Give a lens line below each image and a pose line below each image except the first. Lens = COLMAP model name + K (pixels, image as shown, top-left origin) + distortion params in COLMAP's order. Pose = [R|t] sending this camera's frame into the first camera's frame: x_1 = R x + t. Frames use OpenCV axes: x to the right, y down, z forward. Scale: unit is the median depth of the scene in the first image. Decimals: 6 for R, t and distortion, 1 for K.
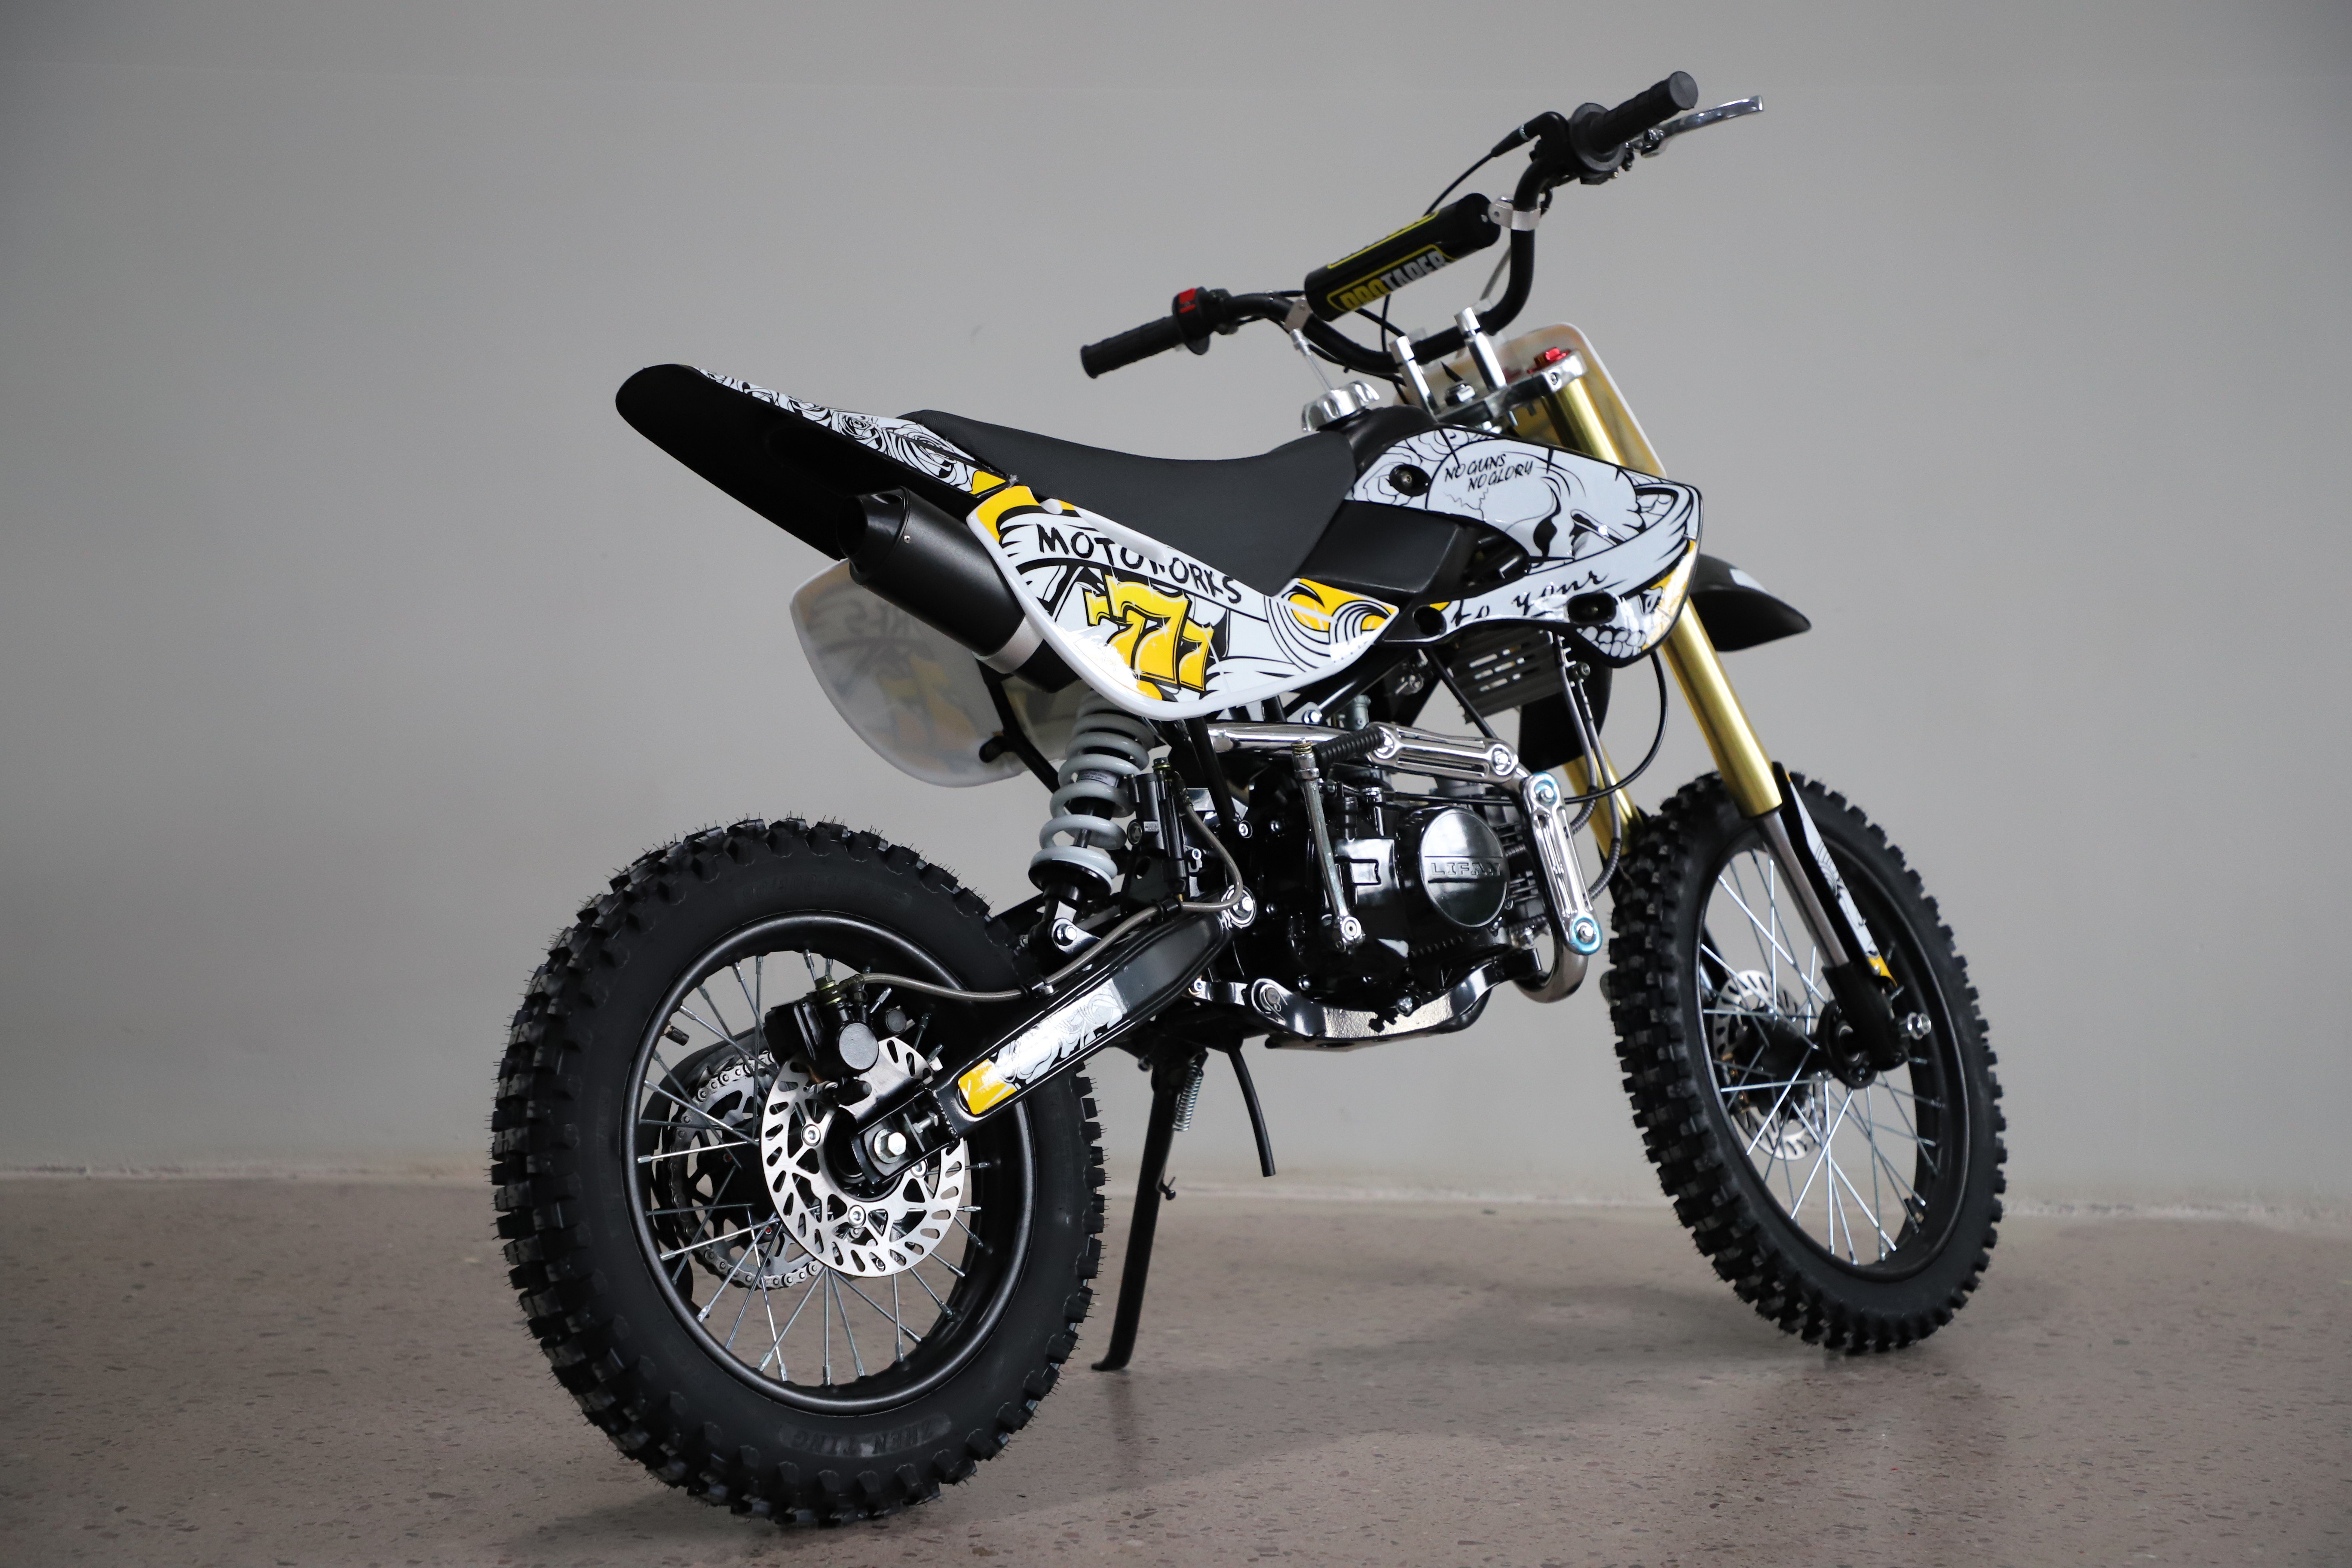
lens RADIAL K [[4115.0, 0, 1176.0], [0, 4115.0, 784.0], [0, 0, 1]] dist [0.000715, 0.017101]
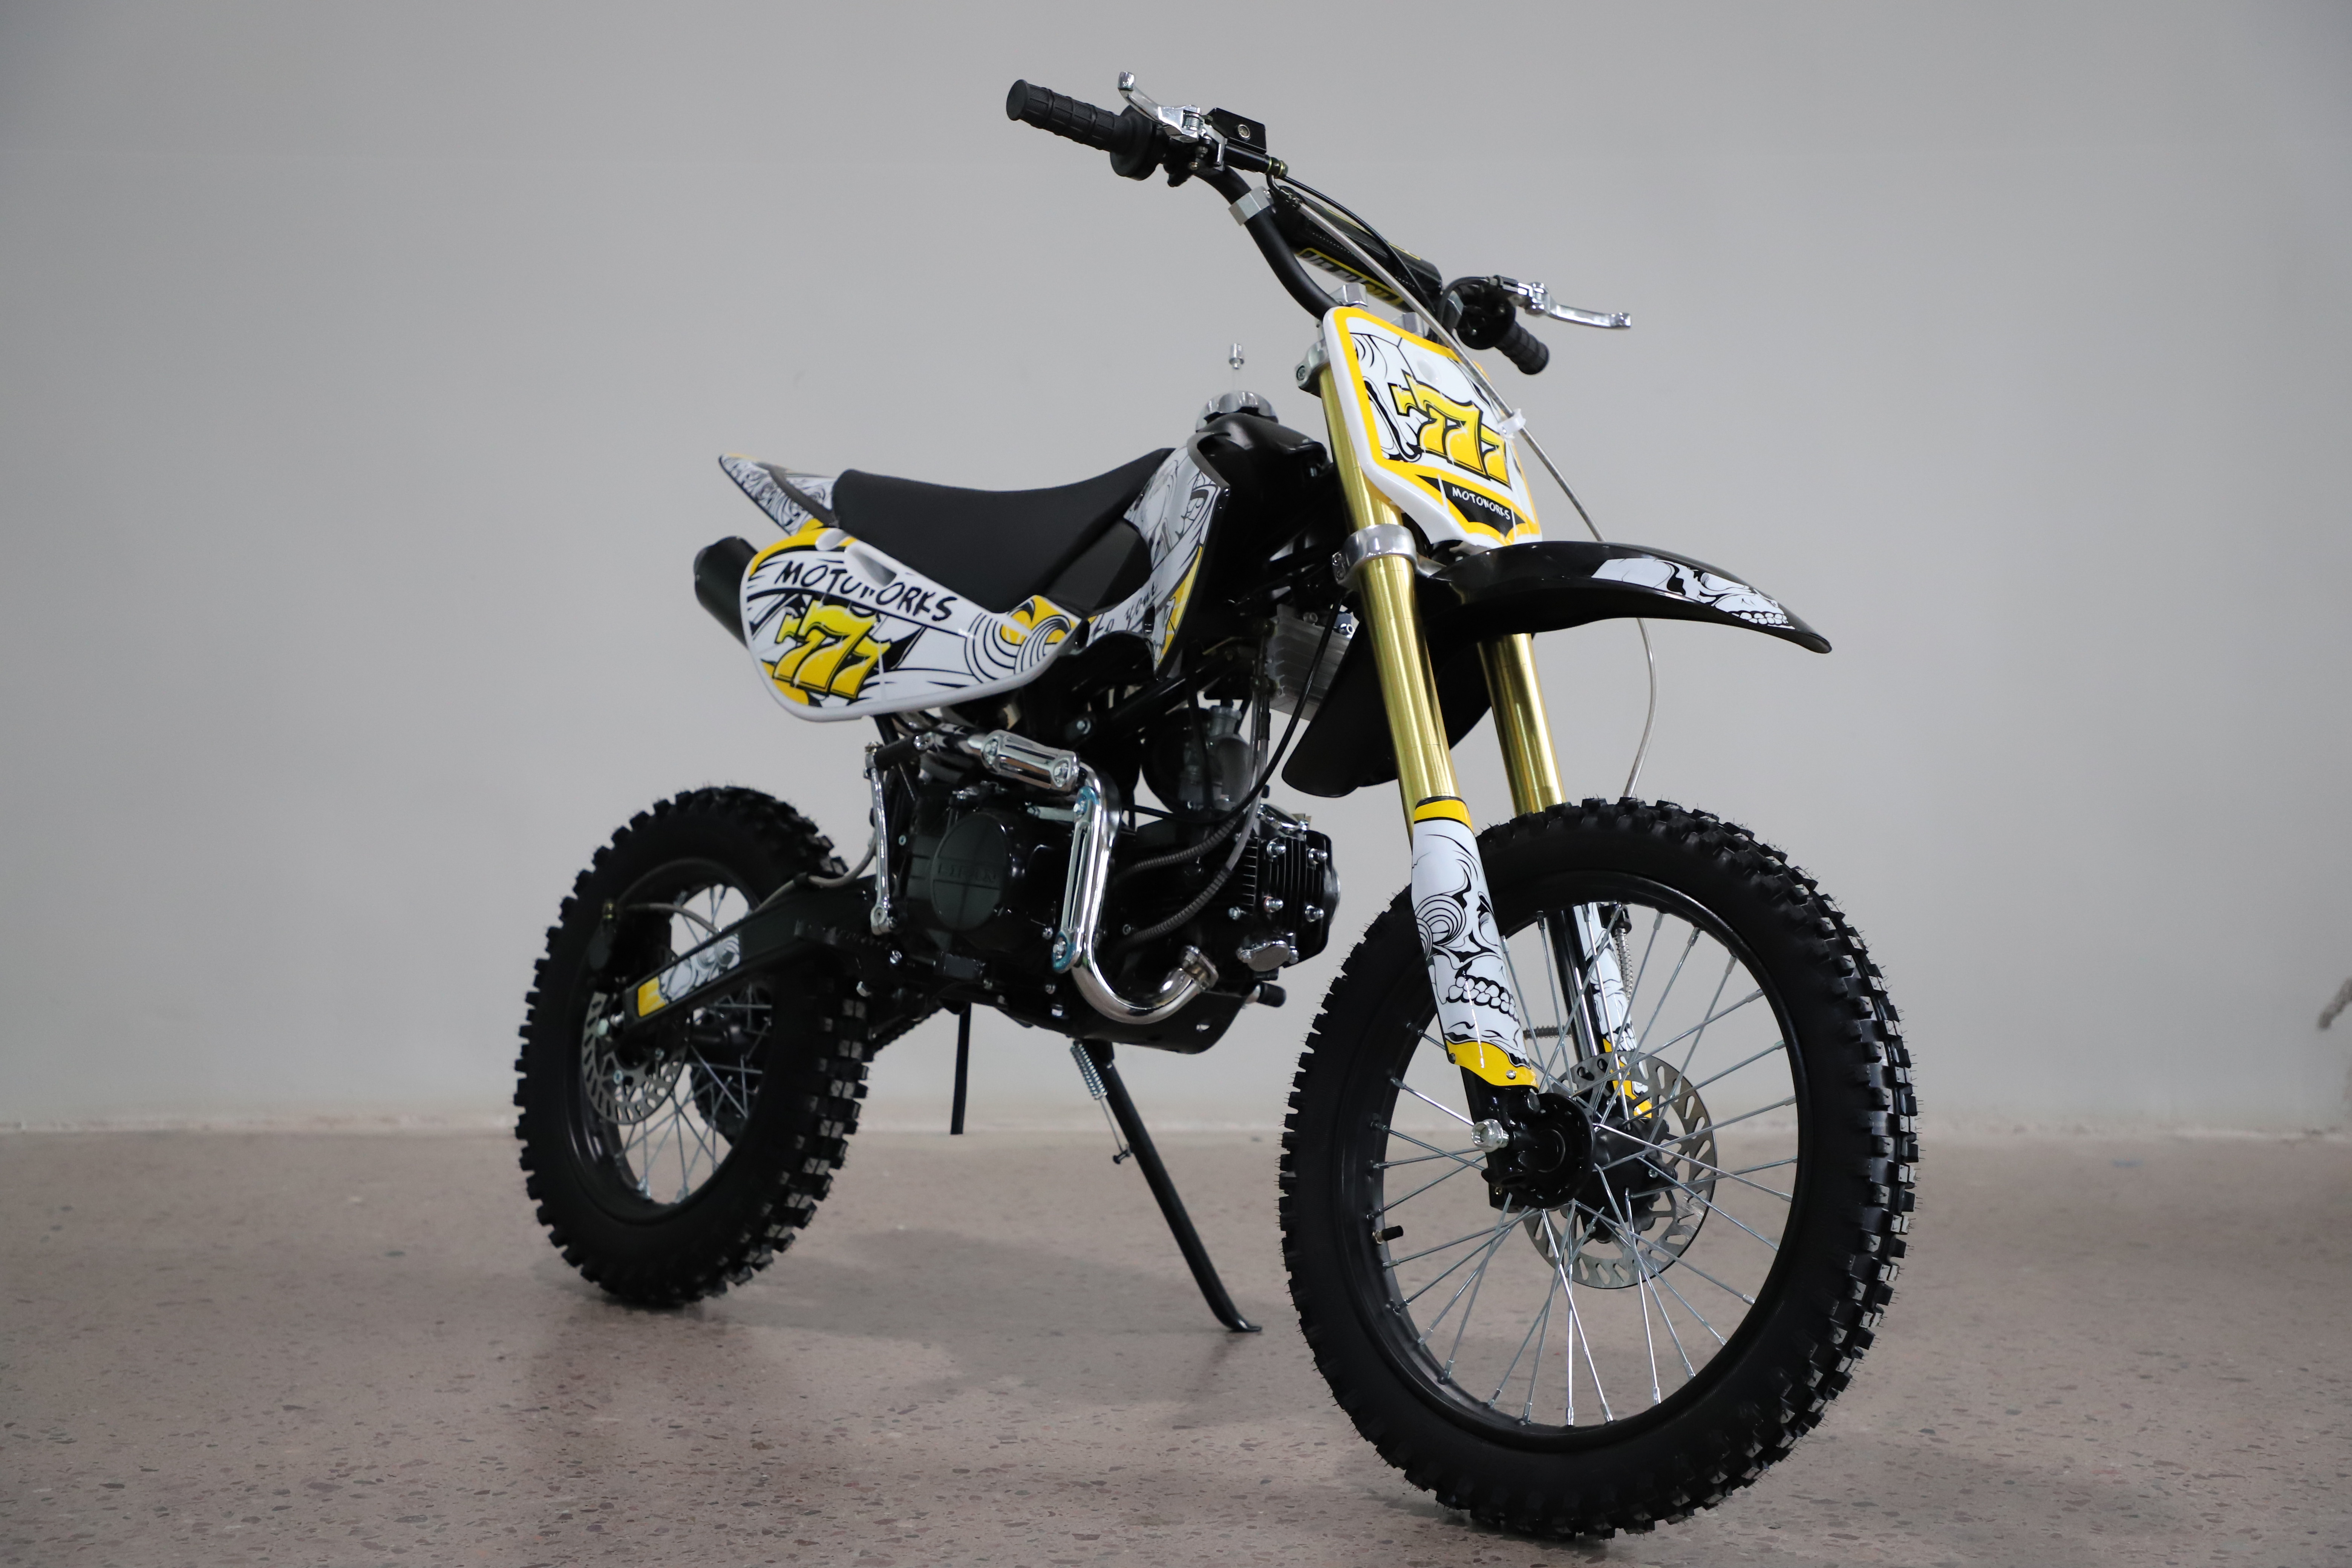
lens RADIAL K [[3627.8, 0, 1176.0], [0, 3627.8, 784.0], [0, 0, 1]] dist [-0.301613, -0.002050]
pose [[0.017563, 0.043455, -0.998901, 0.966502], [-0.022857, 0.998811, 0.043049, -0.041664], [0.999584, 0.022076, 0.018536, 1.005037]]
